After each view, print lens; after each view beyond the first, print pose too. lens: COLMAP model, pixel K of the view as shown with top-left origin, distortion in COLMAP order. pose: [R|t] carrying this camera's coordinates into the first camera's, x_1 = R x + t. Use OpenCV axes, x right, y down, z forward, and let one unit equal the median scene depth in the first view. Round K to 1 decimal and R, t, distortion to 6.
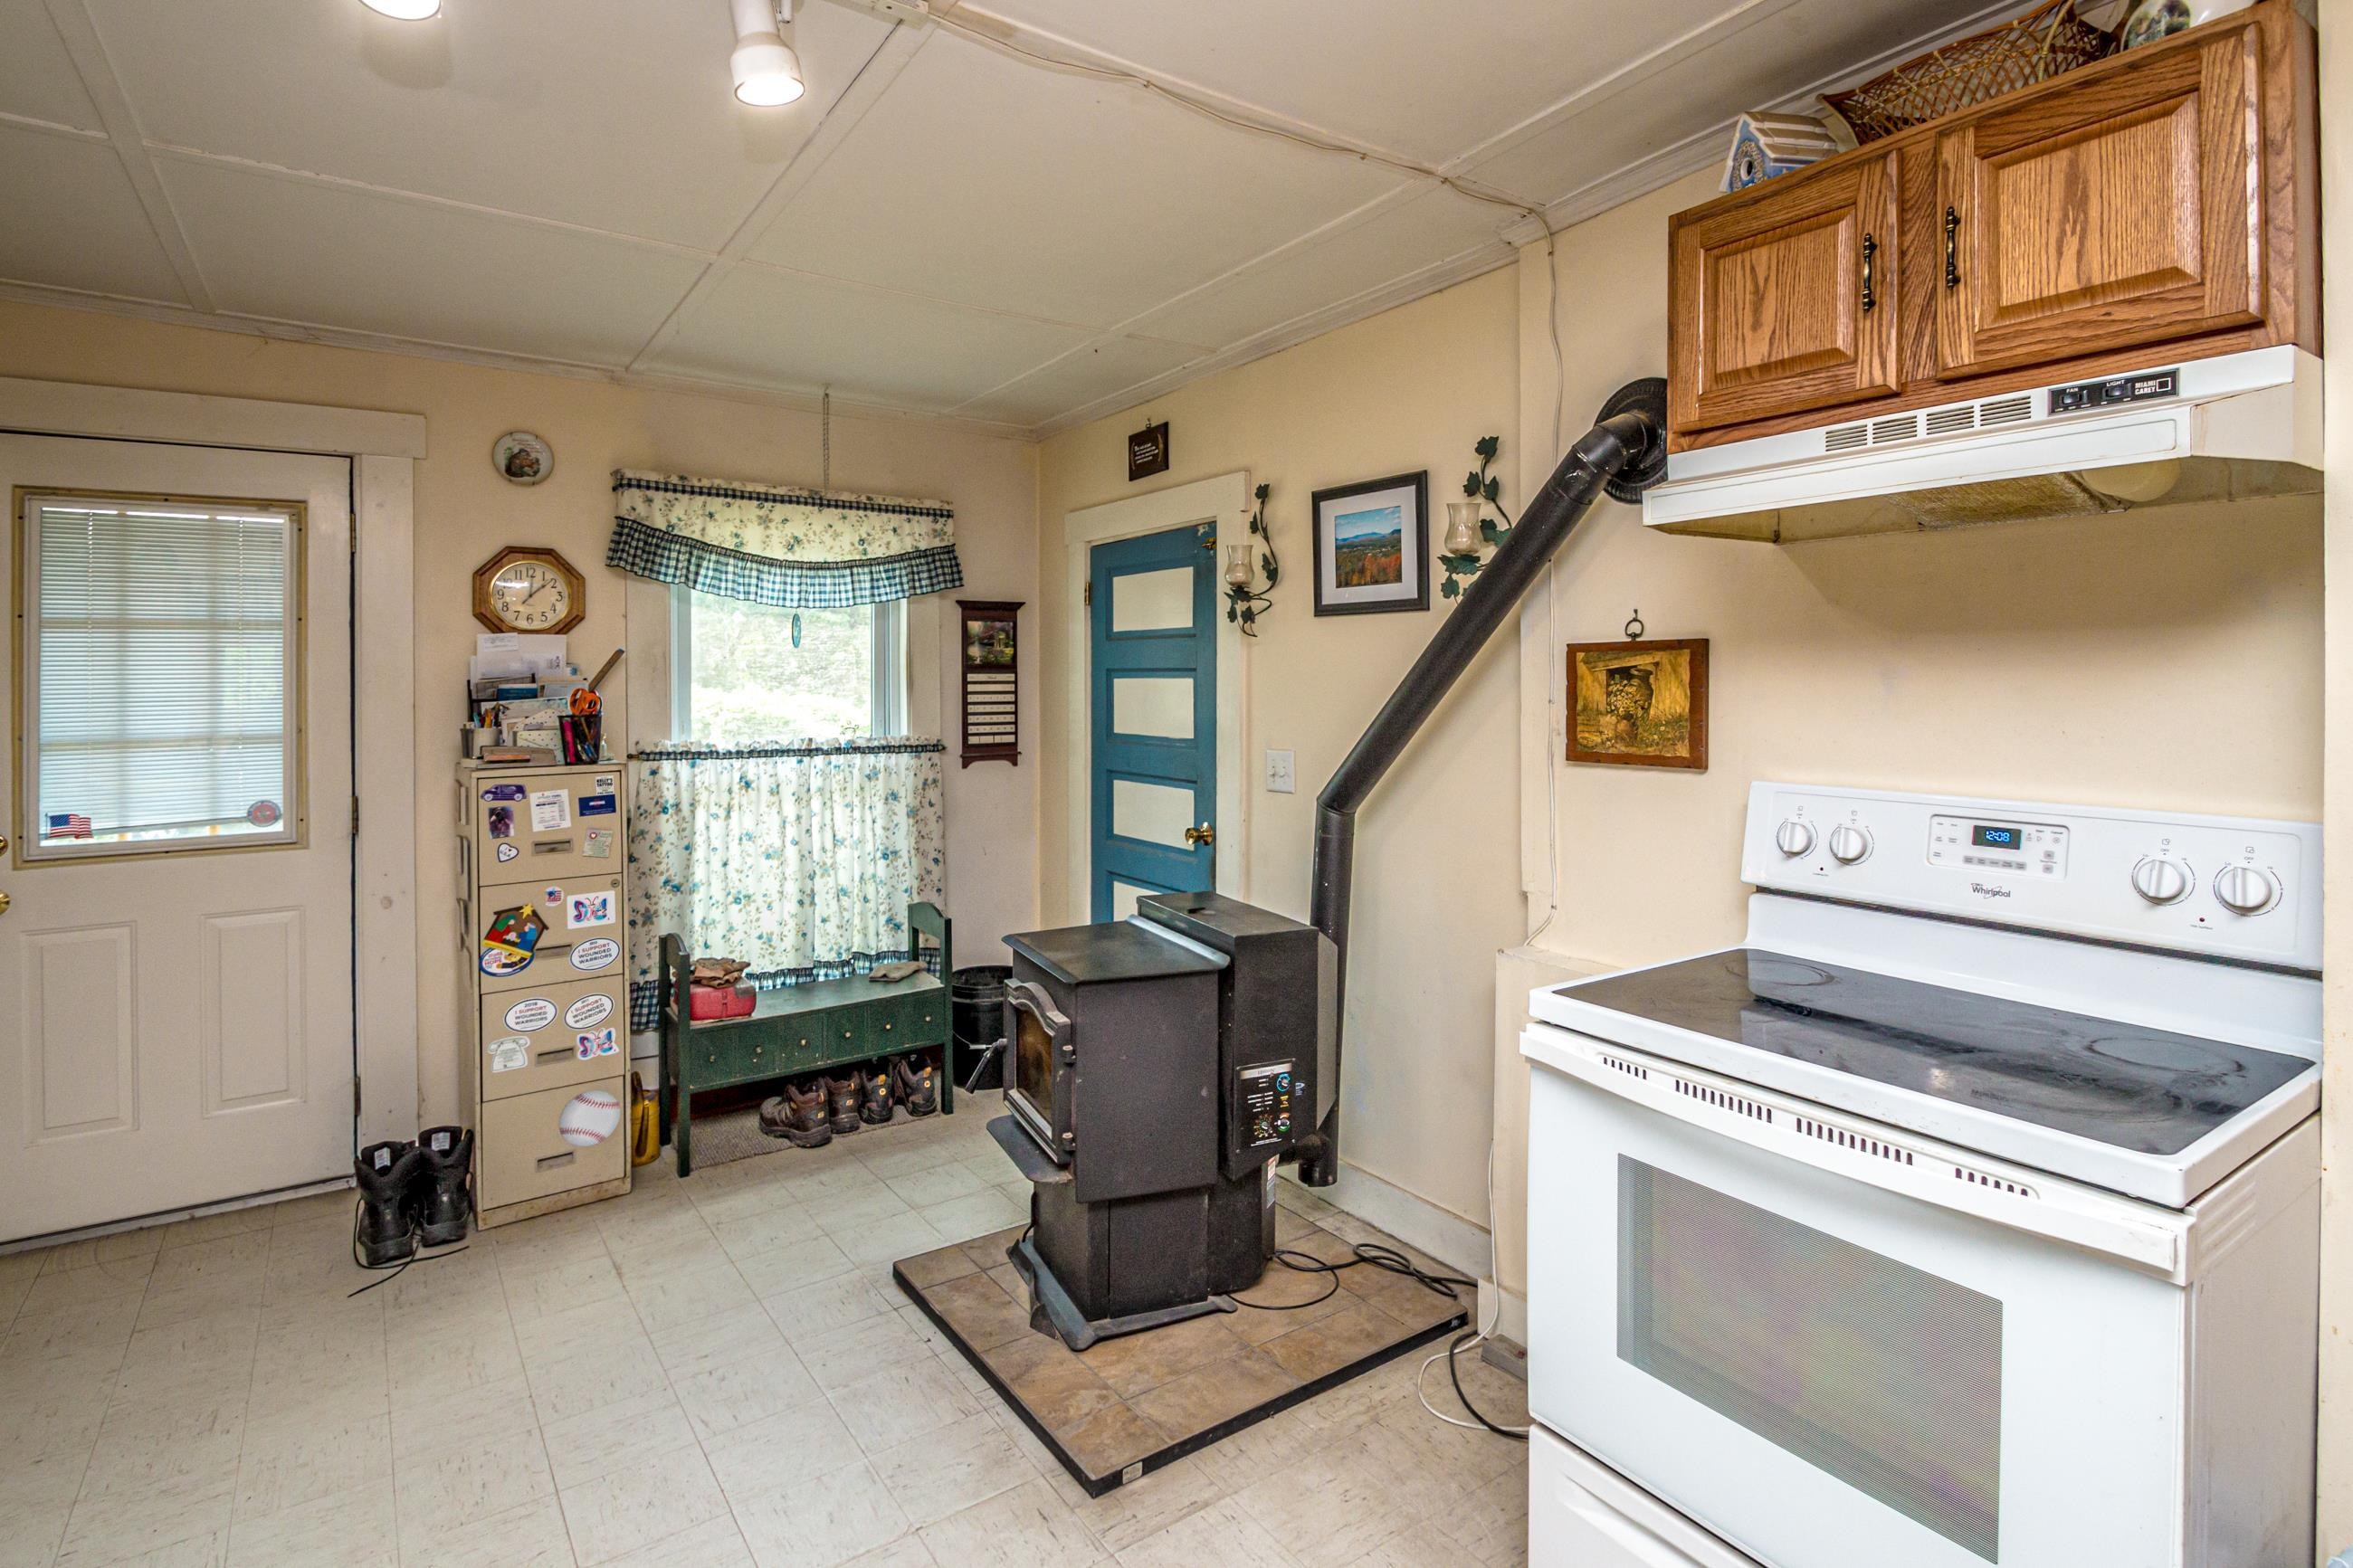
lens RADIAL K [[1186.8, 0, 1179.4], [0, 1186.8, 691.0], [0, 0, 1]] dist [-0.000680, -0.001000]
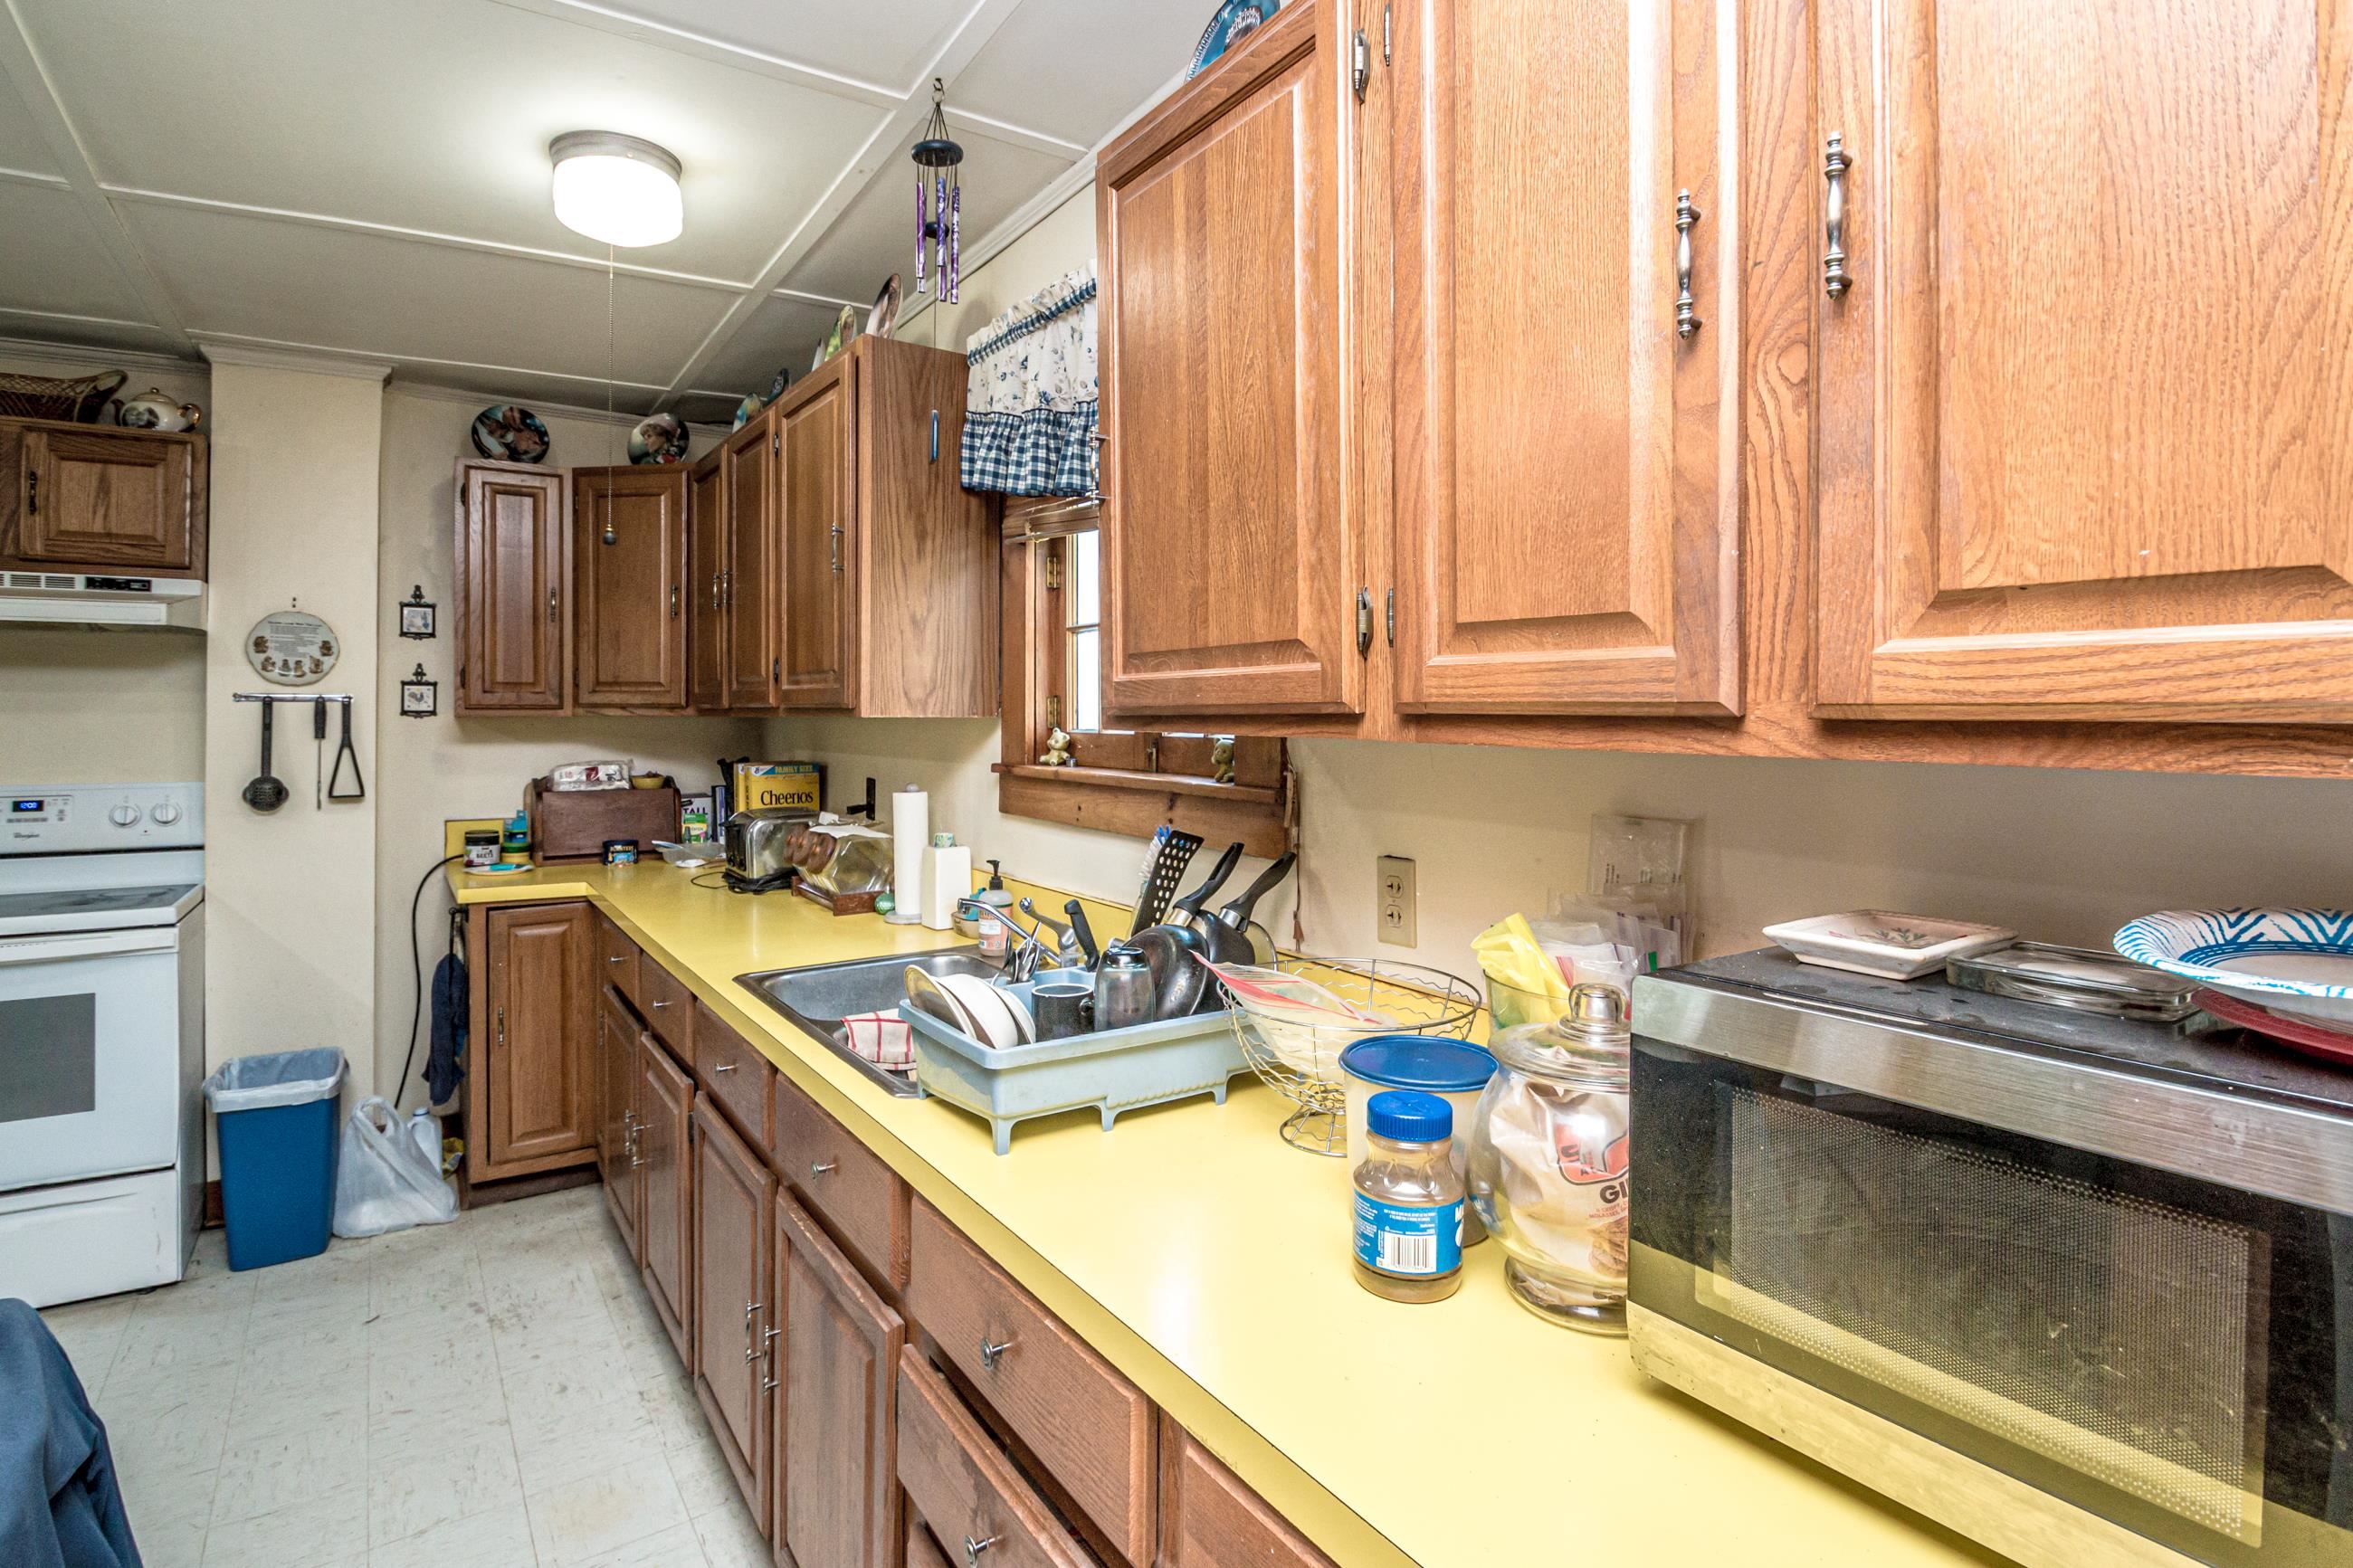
lens RADIAL K [[1186.8, 0, 1179.4], [0, 1186.8, 691.0], [0, 0, 1]] dist [-0.000680, -0.001000]
pose [[0.019736, 0.020467, 0.999596, -1.290061], [0.004567, 0.999778, -0.020561, -0.007392], [-0.999795, 0.004971, 0.019638, -0.937131]]
